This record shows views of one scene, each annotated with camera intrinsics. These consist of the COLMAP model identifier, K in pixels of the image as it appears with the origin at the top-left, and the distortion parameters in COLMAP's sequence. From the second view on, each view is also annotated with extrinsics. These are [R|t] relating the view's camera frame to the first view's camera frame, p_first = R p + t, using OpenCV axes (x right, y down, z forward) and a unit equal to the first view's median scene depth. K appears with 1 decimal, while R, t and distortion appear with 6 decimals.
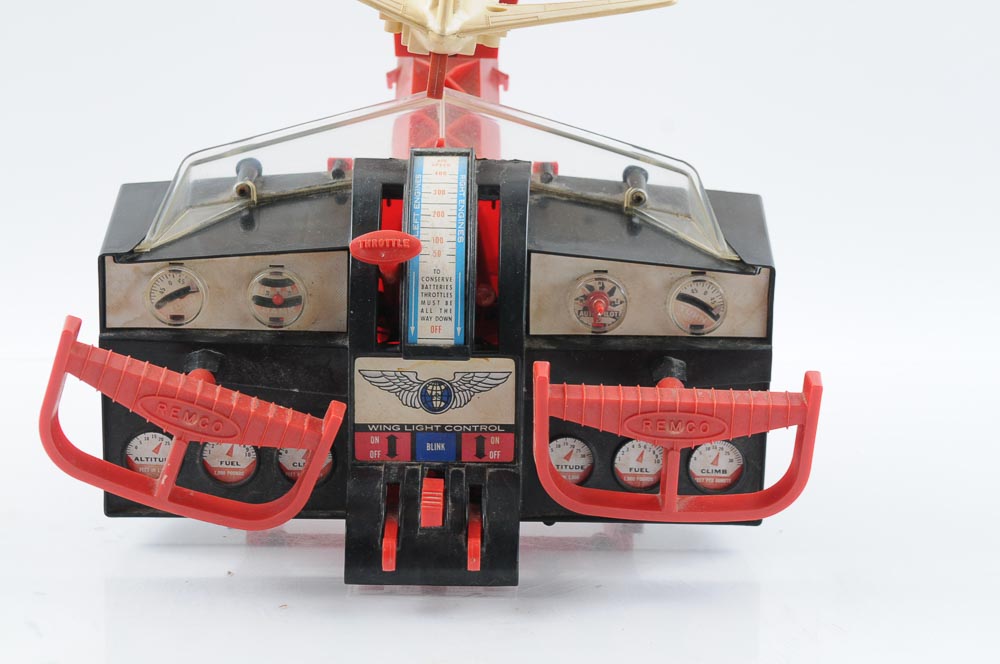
lens RADIAL K [[2354.2, 0, 502.6], [0, 2354.2, 330.0], [0, 0, 1]] dist [0.228043, 0.000000]
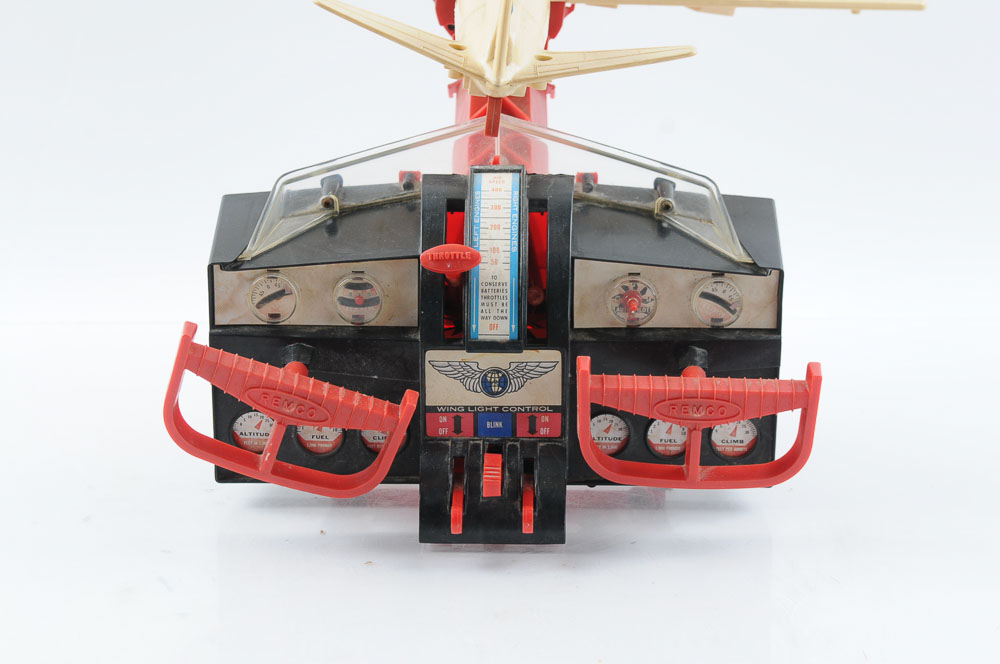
lens RADIAL K [[2354.2, 0, 496.3], [0, 2354.2, 335.0], [0, 0, 1]] dist [0.228043, 0.000000]
pose [[0.999651, -0.007543, -0.025303, 0.002600], [0.008957, 0.998376, 0.056263, -0.061507], [0.024838, -0.056470, 0.998095, -0.172701]]
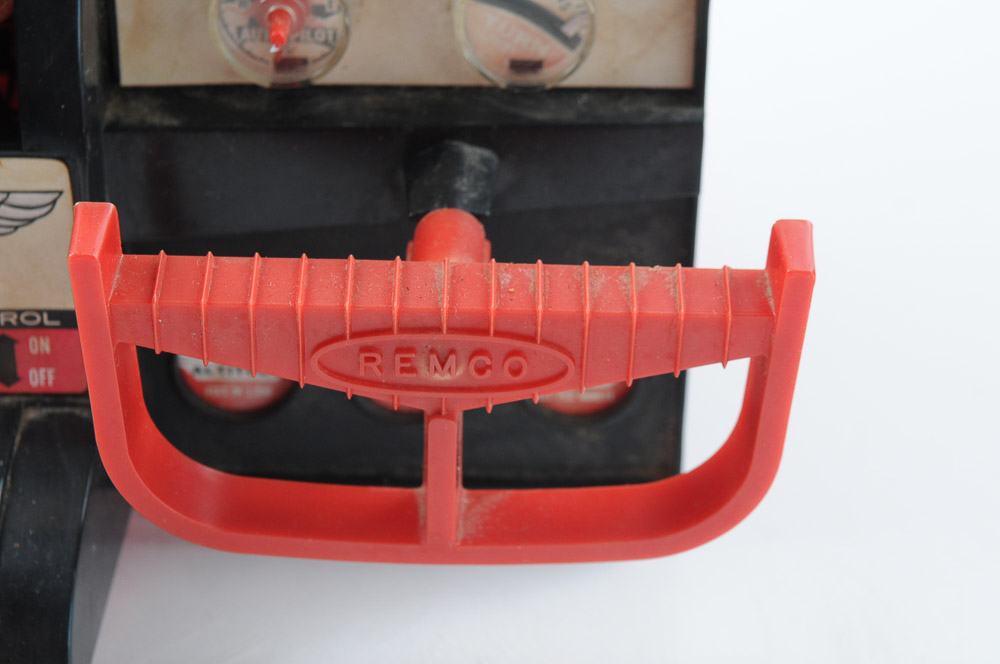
lens RADIAL K [[2355.8, 0, 502.9], [0, 2355.8, 331.7], [0, 0, 1]] dist [0.311534, 0.000000]
pose [[0.999806, -0.003446, -0.019370, 0.087360], [0.008100, 0.969328, 0.245635, -0.058909], [0.017930, -0.245745, 0.969169, 0.592143]]
